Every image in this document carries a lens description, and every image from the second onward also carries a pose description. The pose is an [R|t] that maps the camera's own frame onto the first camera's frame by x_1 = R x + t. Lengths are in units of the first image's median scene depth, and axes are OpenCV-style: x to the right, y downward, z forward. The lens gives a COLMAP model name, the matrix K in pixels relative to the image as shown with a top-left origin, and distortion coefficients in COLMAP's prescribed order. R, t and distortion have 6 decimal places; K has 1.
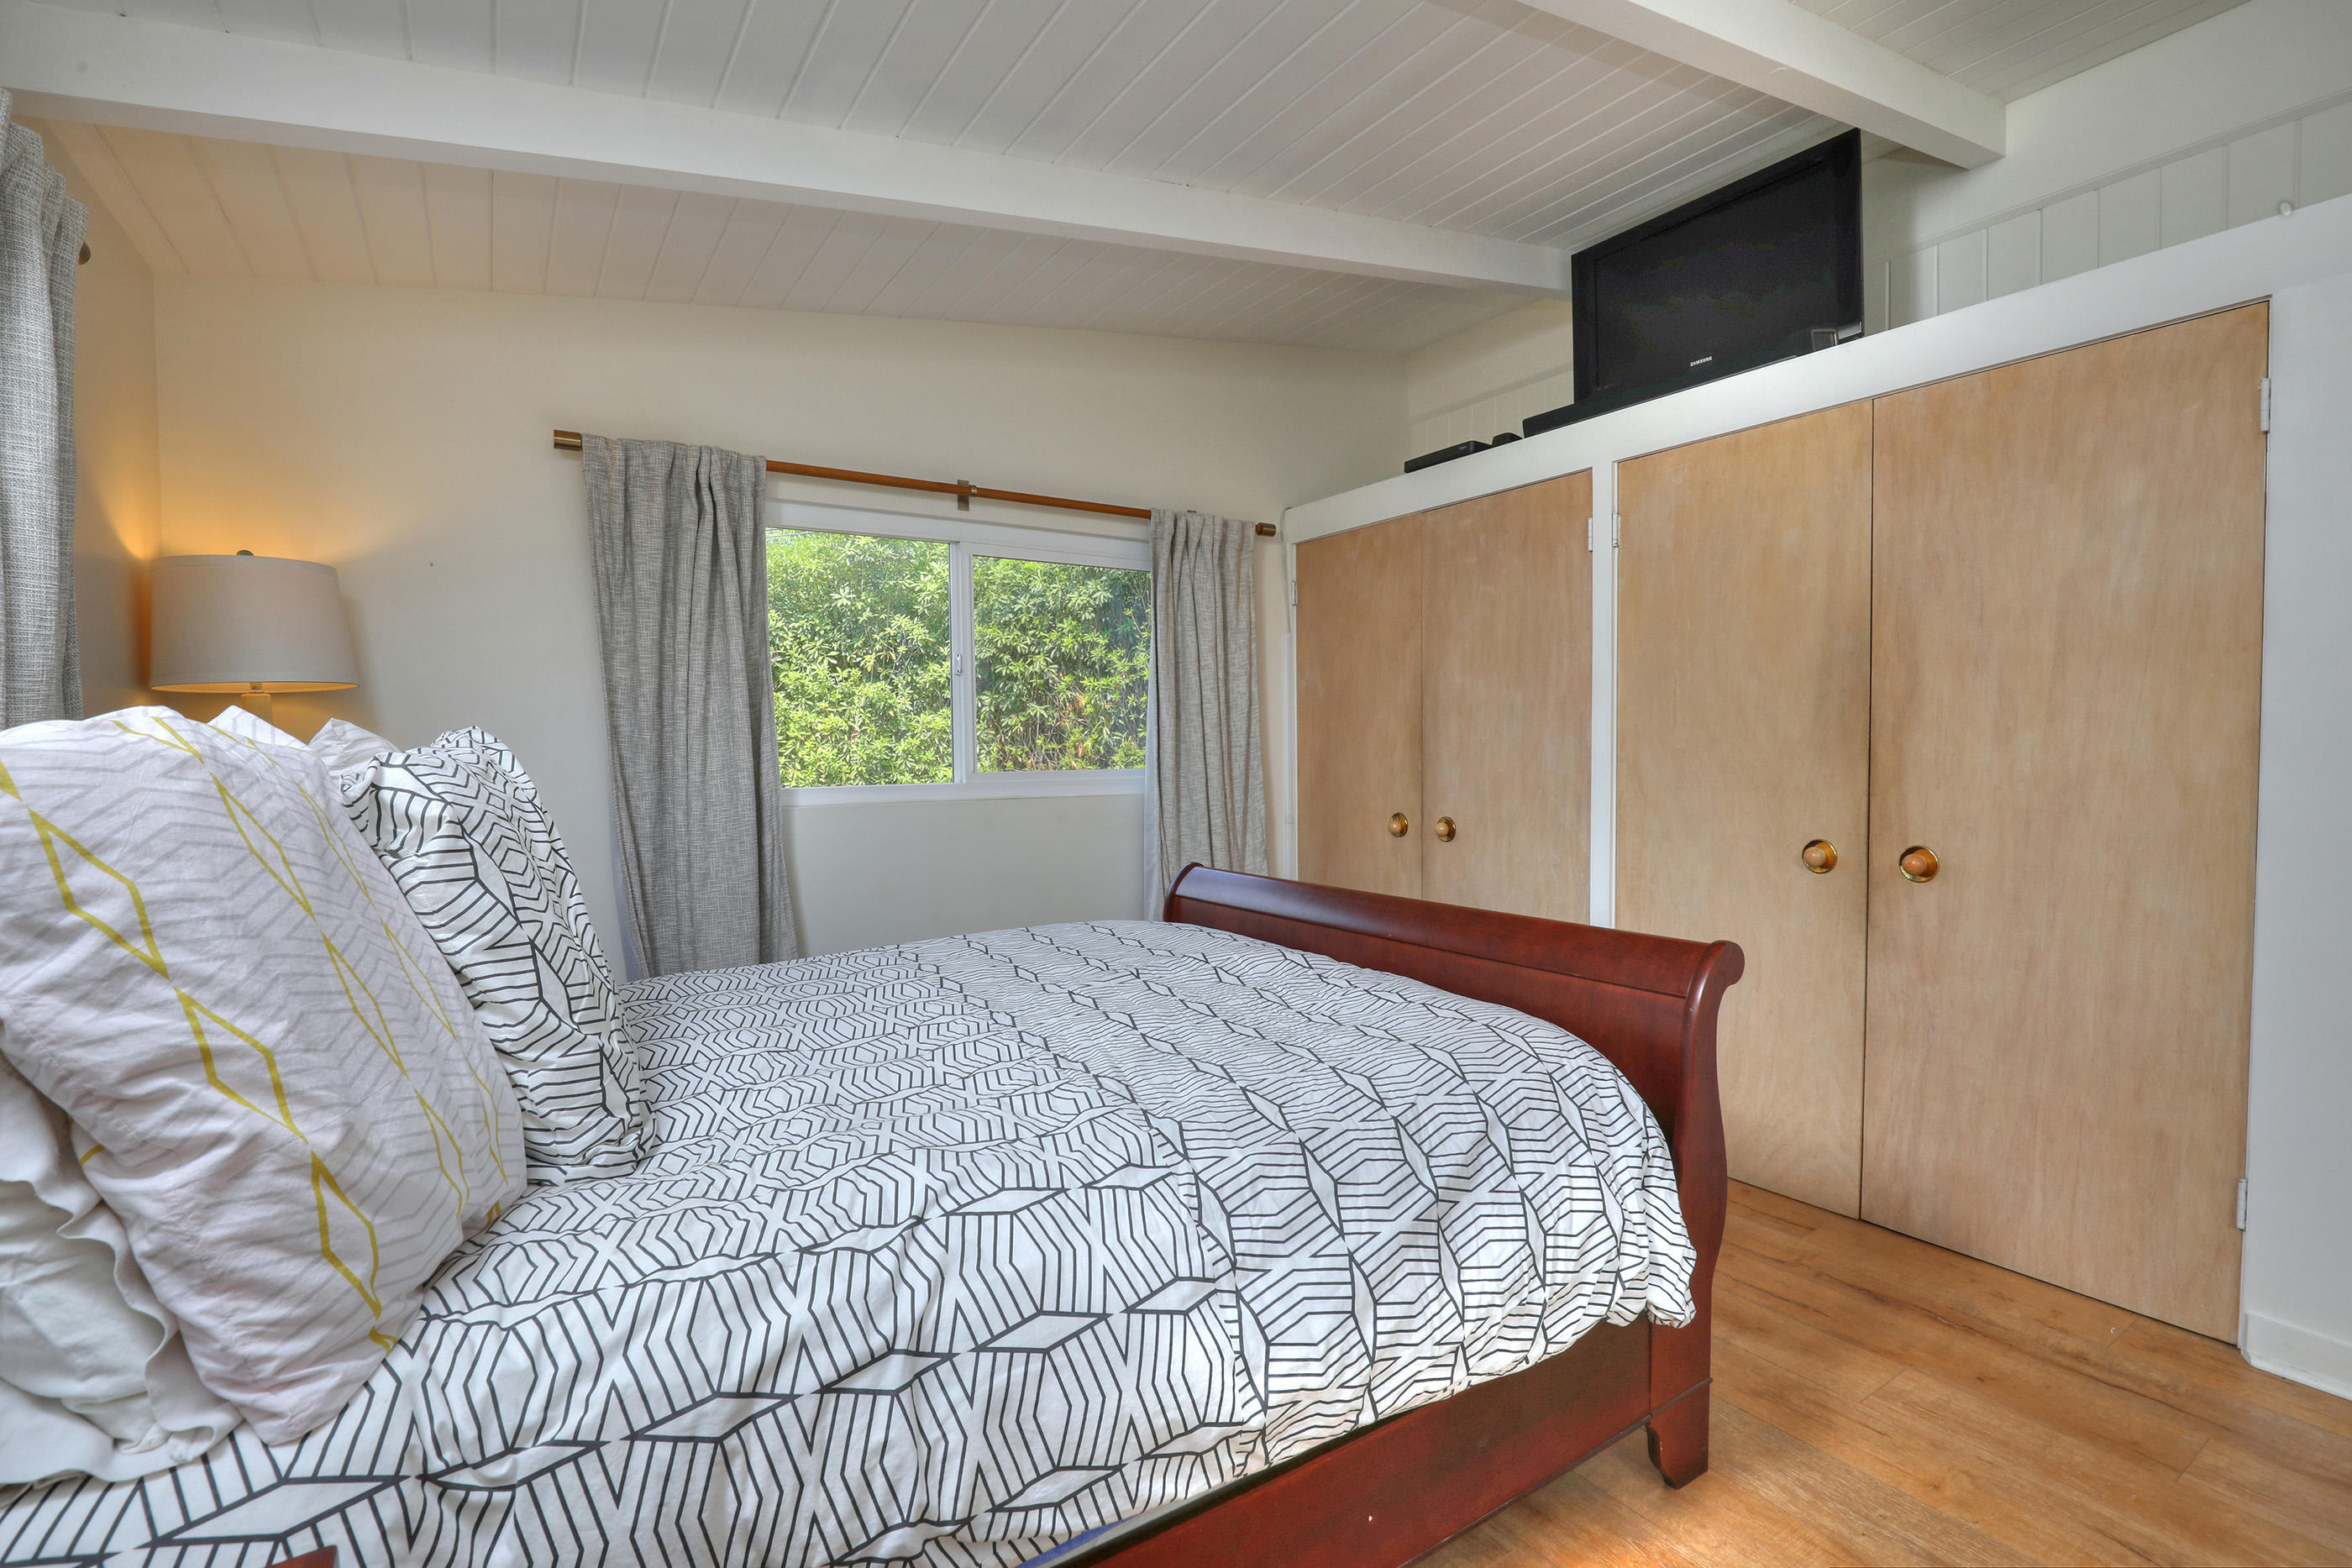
lens RADIAL K [[1097.8, 0, 1180.6], [0, 1097.8, 785.3], [0, 0, 1]] dist [-0.032456, 0.001613]
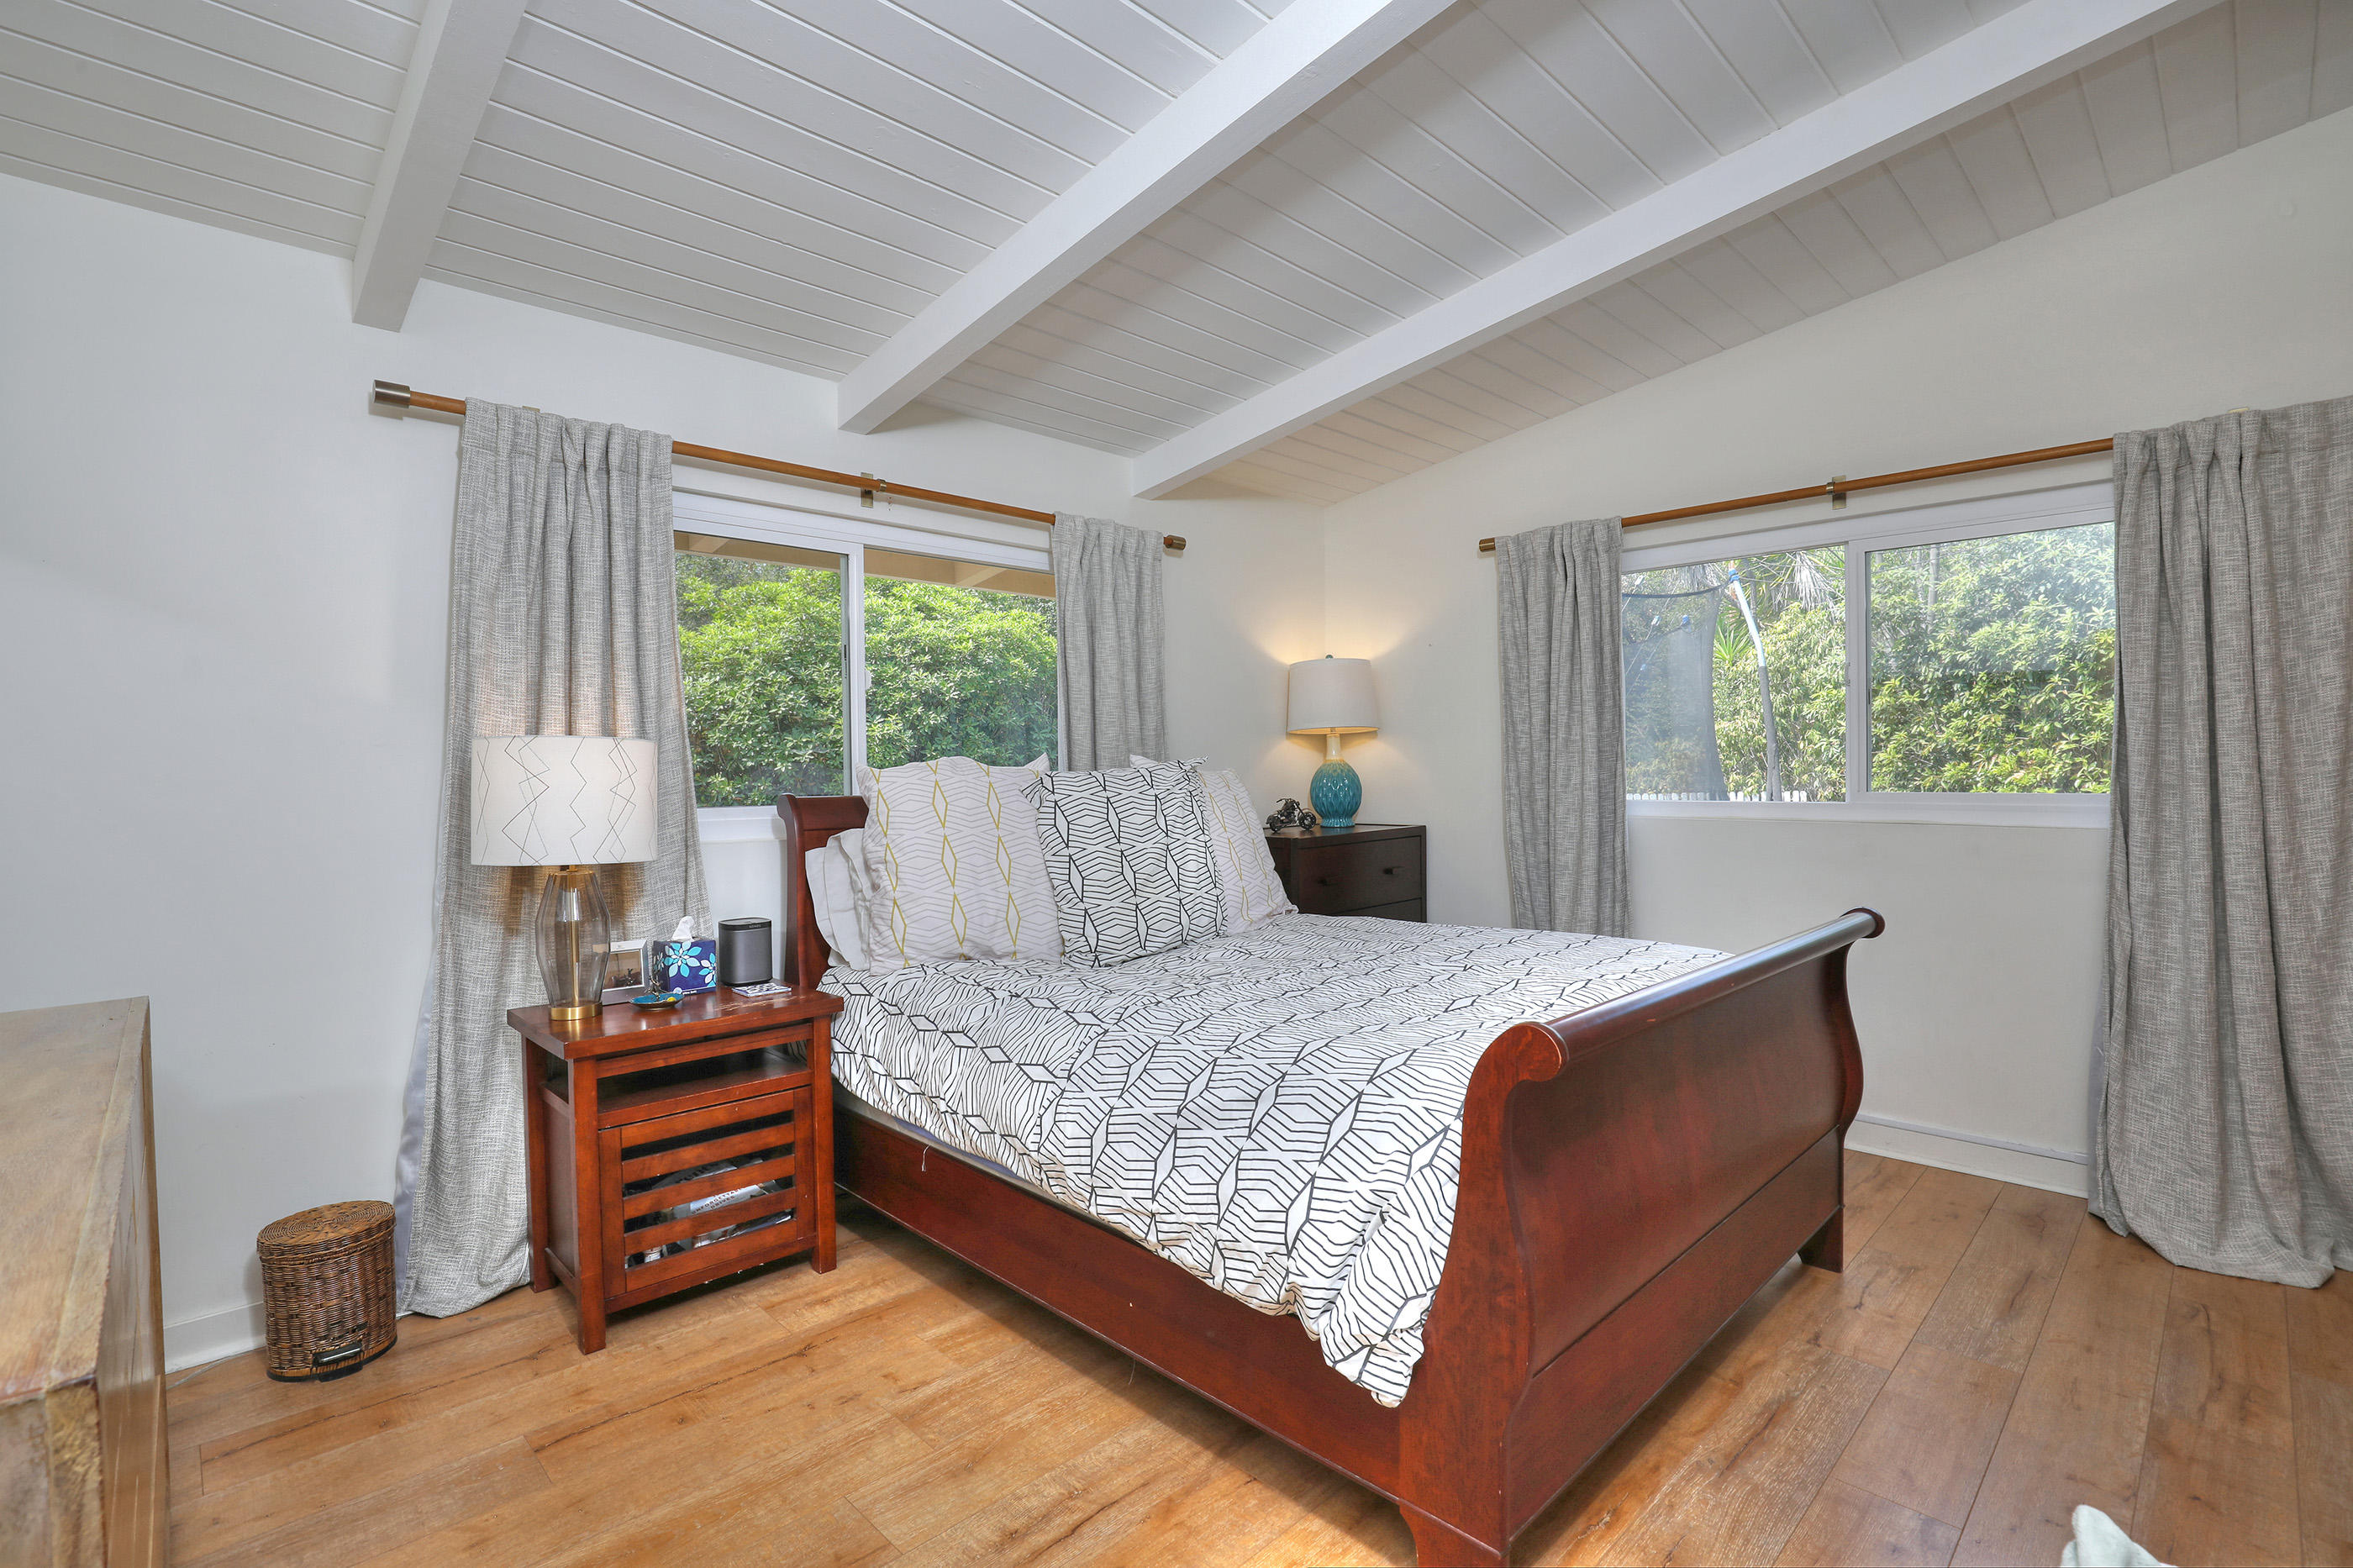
lens RADIAL K [[1098.3, 0, 1181.1], [0, 1098.3, 785.3], [0, 0, 1]] dist [-0.032456, 0.001613]
pose [[0.170989, 0.022114, -0.985025, 1.223298], [-0.033809, 0.999291, 0.016566, -0.030546], [0.984693, 0.030470, 0.171615, 0.611312]]
